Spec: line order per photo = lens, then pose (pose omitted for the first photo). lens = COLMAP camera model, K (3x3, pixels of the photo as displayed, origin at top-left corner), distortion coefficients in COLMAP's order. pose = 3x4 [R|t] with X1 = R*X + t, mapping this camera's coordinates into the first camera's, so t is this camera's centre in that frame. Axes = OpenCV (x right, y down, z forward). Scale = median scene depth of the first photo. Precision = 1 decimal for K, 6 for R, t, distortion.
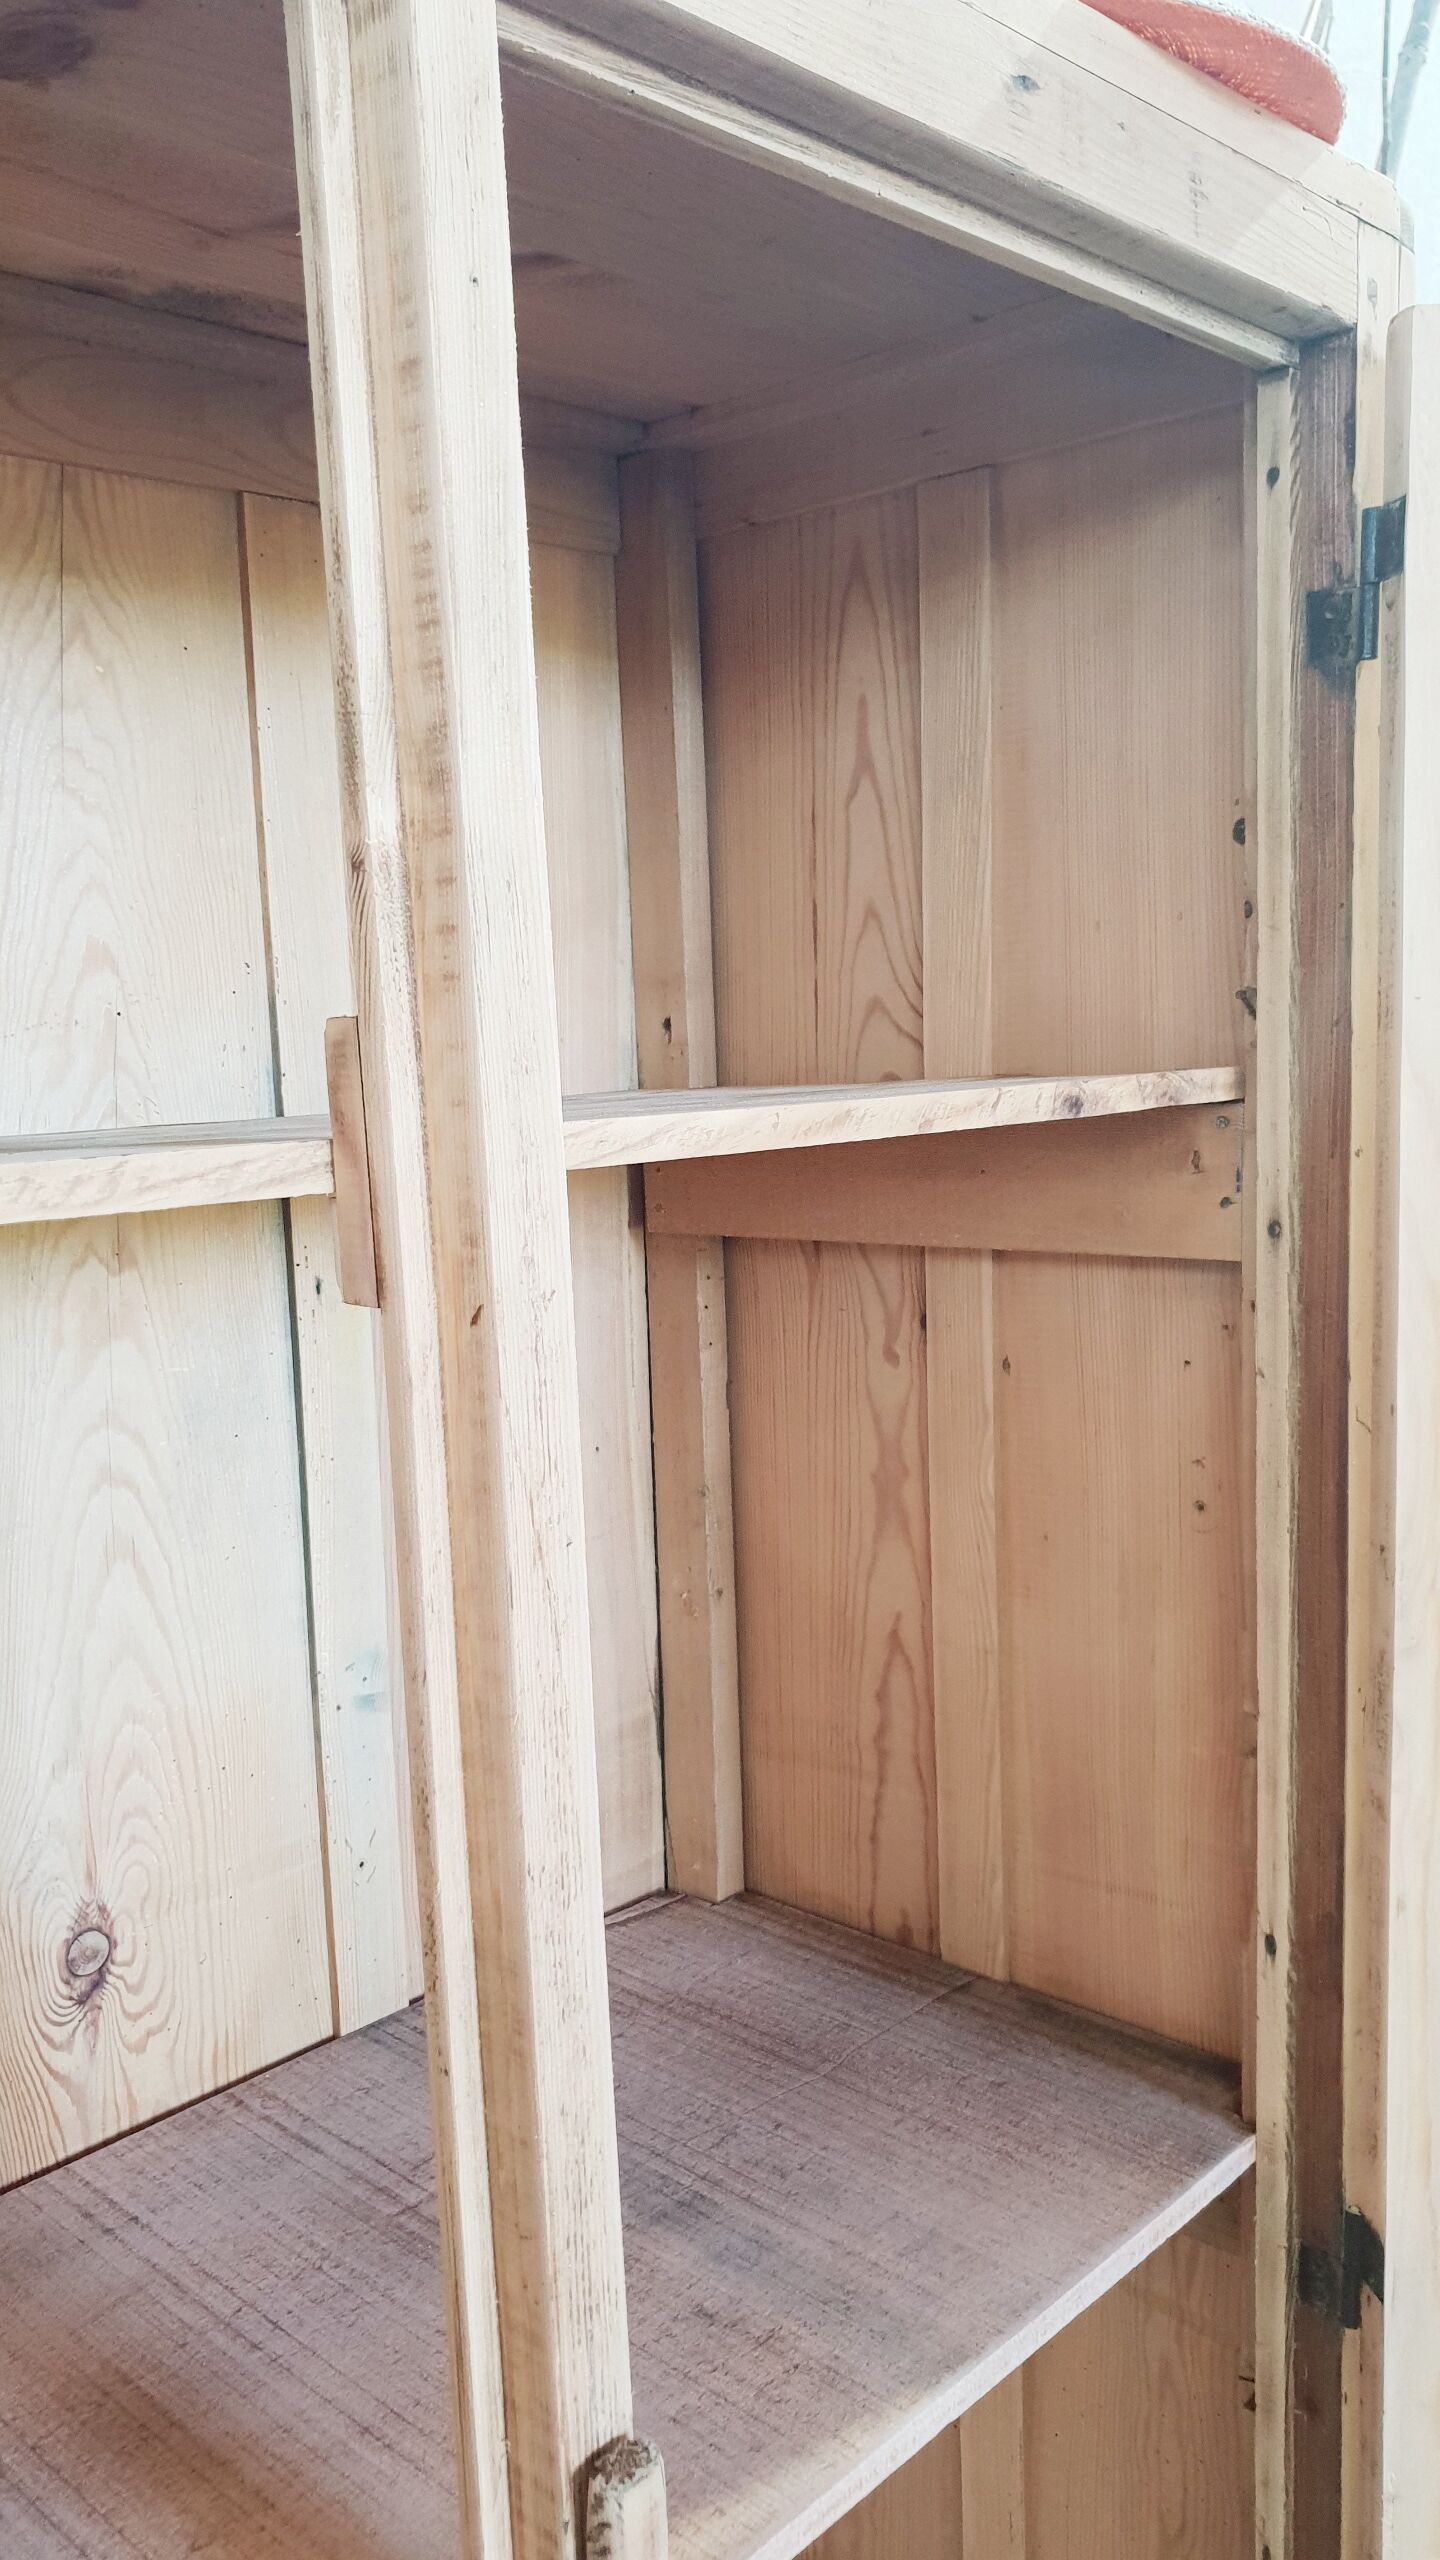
lens RADIAL K [[2079.1, 0, 682.3], [0, 2079.1, 1285.1], [0, 0, 1]] dist [-0.045202, -0.002691]
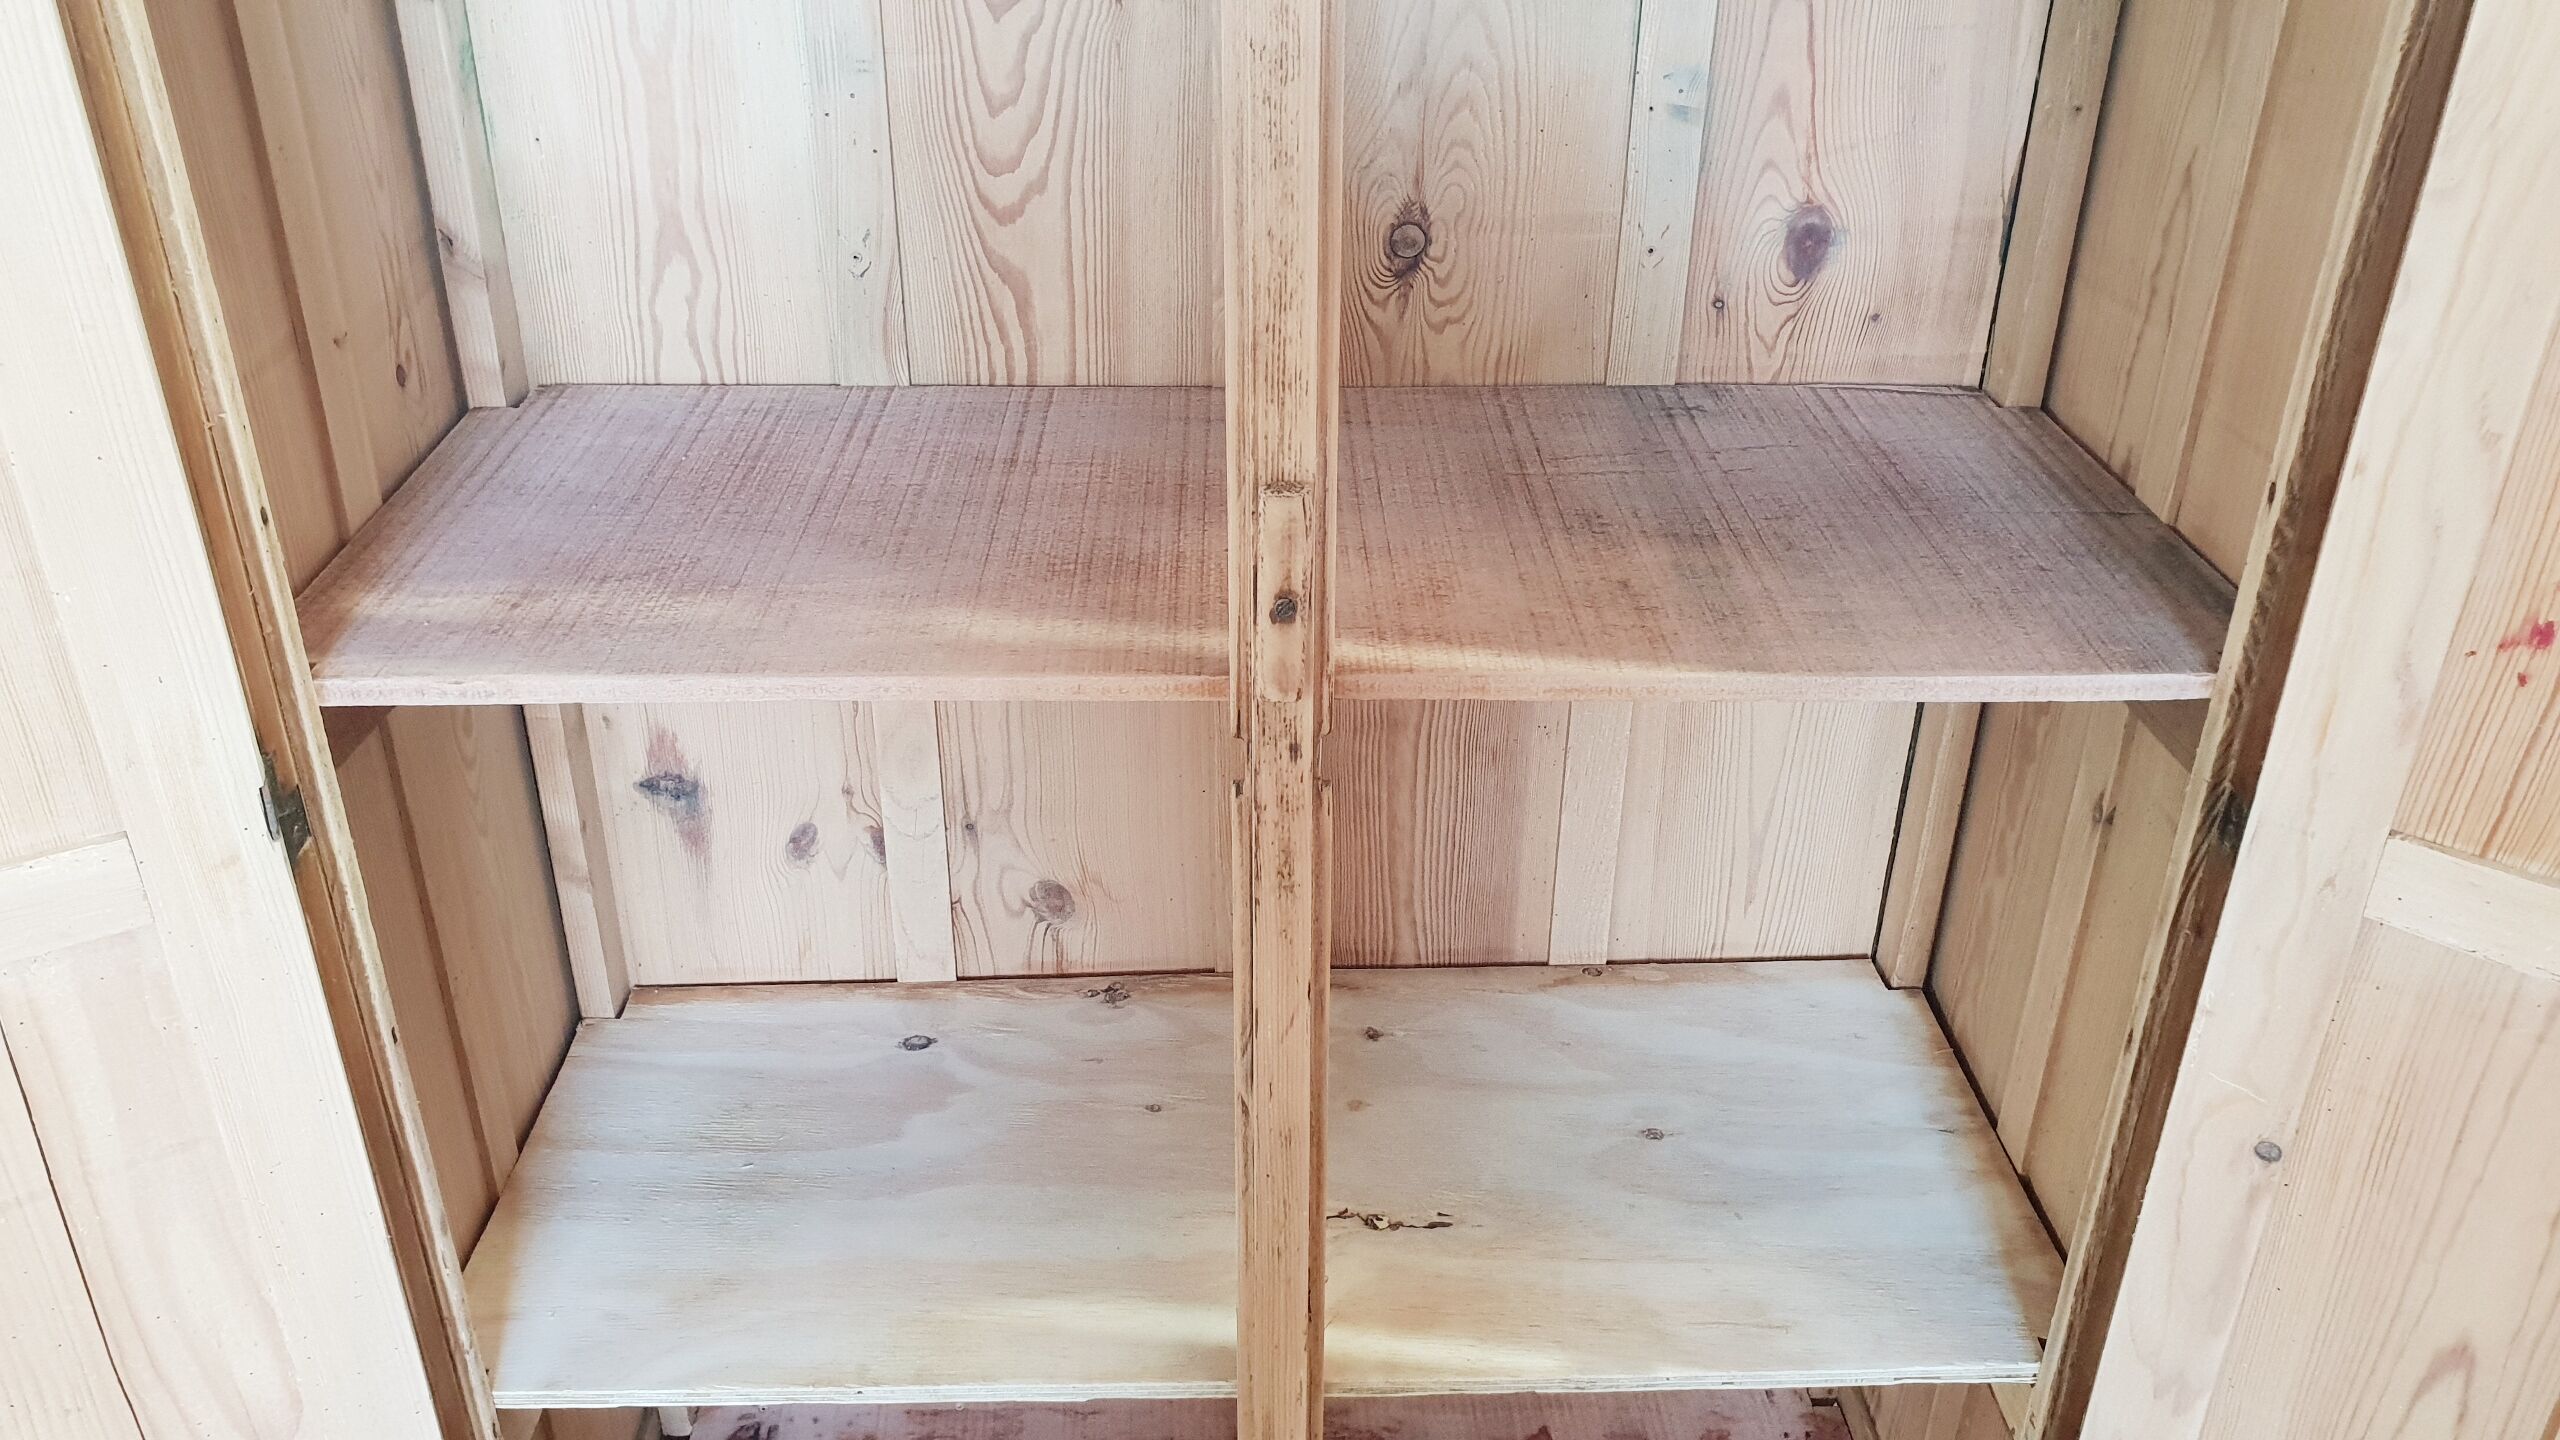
lens RADIAL K [[1996.2, 0, 1238.6], [0, 1996.2, 720.2], [0, 0, 1]] dist [0.010699, 0.005150]
pose [[0.699794, 0.385021, -0.601703, 0.534544], [-0.129829, 0.896838, 0.422879, 0.068370], [0.702448, -0.217810, 0.677589, -0.025344]]
